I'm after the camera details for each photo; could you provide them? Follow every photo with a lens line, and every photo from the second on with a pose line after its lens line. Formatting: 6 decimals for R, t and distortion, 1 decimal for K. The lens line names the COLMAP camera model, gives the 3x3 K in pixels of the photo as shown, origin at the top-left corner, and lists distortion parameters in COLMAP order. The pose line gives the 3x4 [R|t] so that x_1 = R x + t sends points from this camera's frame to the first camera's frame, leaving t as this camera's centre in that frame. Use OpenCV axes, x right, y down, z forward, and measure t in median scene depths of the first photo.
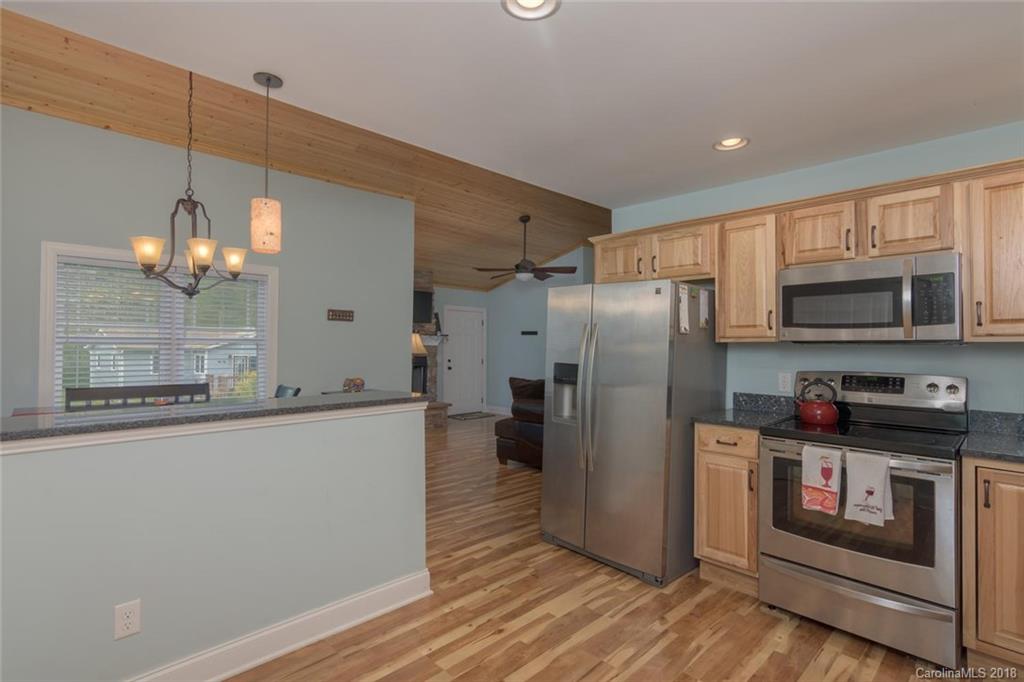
lens RADIAL K [[499.8, 0, 507.7], [0, 499.8, 339.1], [0, 0, 1]] dist [0.003608, 0.000491]
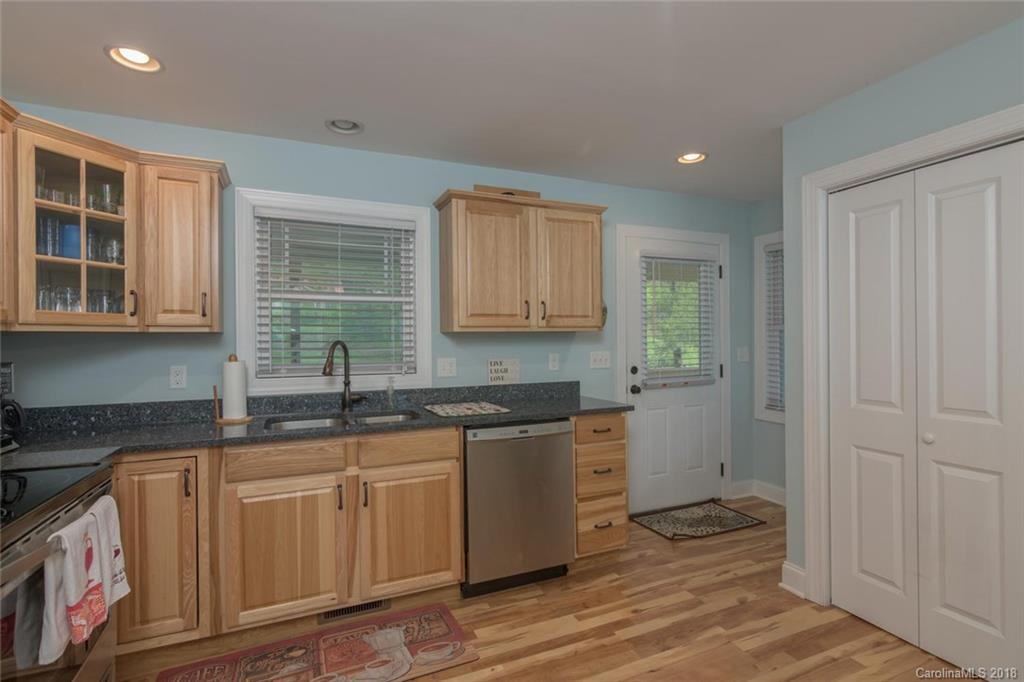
lens RADIAL K [[499.8, 0, 507.7], [0, 499.8, 339.1], [0, 0, 1]] dist [0.003608, 0.000491]
pose [[-0.936011, 0.001242, 0.351969, -0.004285], [-0.002375, 0.999949, -0.009846, 0.020619], [-0.351963, -0.010051, -0.935960, 1.224151]]
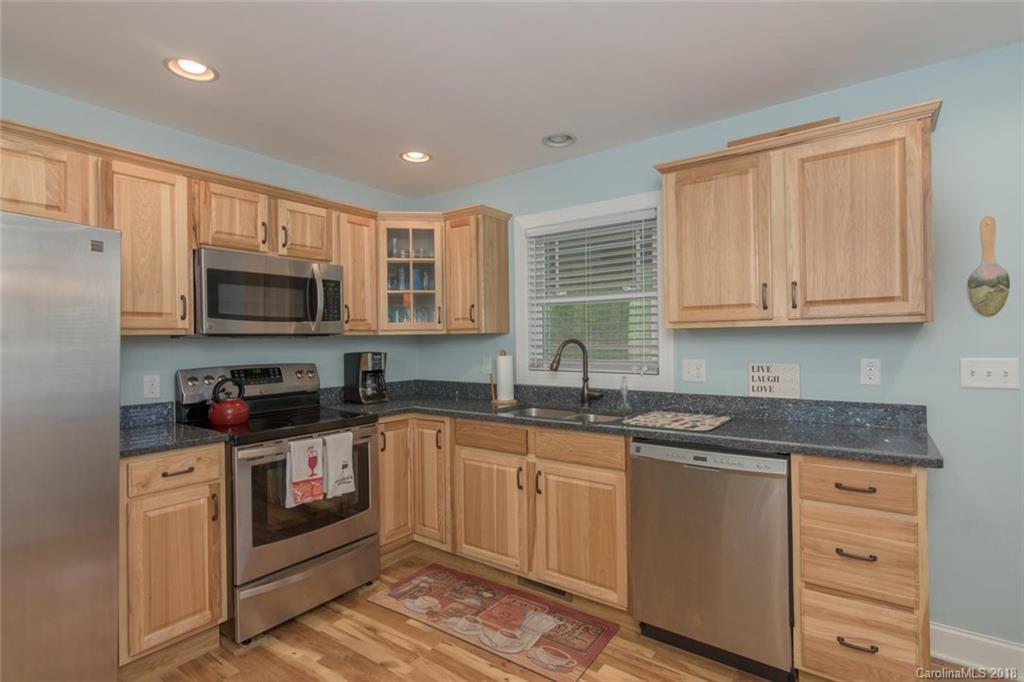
lens RADIAL K [[499.8, 0, 507.7], [0, 499.8, 339.1], [0, 0, 1]] dist [0.003608, 0.000491]
pose [[-0.157905, -0.003238, 0.987449, -0.392113], [-0.000499, 0.999995, 0.003199, 0.010508], [-0.987454, 0.000012, -0.157906, 0.687561]]
